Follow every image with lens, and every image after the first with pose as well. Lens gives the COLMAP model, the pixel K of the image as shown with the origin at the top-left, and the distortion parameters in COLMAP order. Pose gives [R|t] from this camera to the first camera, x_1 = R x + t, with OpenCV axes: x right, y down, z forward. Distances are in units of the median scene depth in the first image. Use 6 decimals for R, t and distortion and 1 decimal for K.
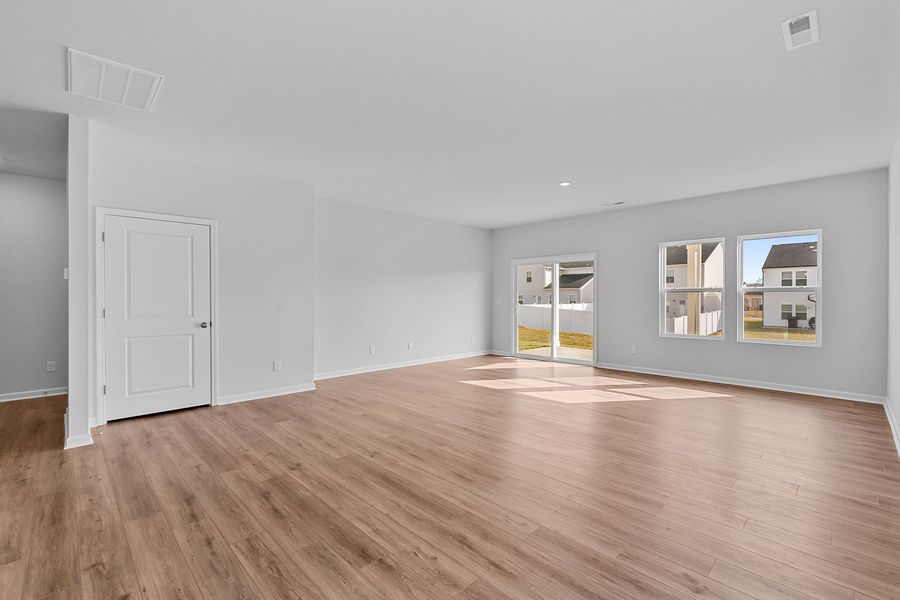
lens RADIAL K [[396.0, 0, 448.1], [0, 396.0, 299.9], [0, 0, 1]] dist [-0.003252, -0.000069]
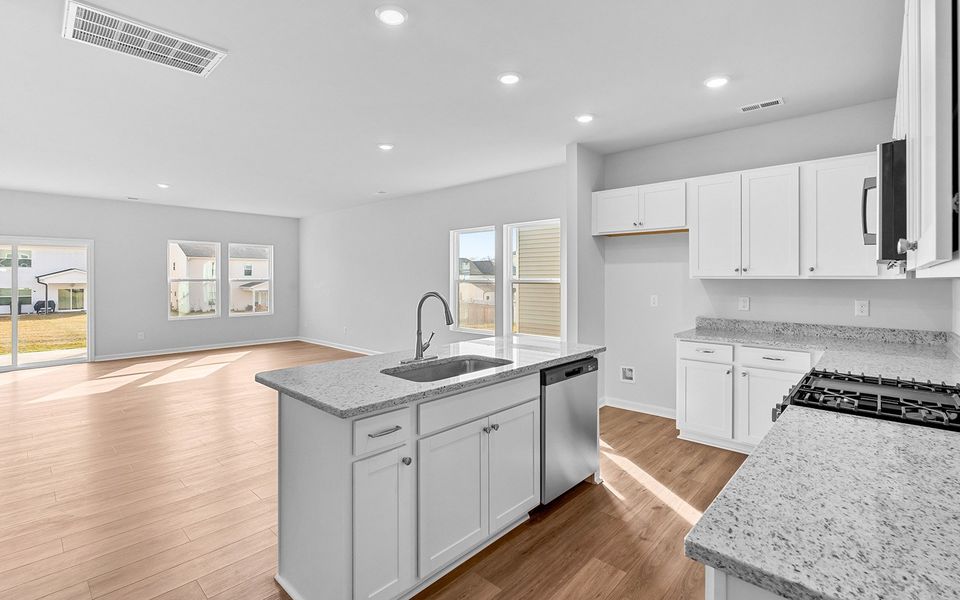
lens RADIAL K [[434.8, 0, 469.2], [0, 434.8, 276.0], [0, 0, 1]] dist [-0.001667, 0.000121]
pose [[-0.033521, 0.005018, 0.999425, -0.902356], [0.005411, 0.999974, -0.004839, -0.031494], [-0.999423, 0.005246, -0.033547, 0.189189]]
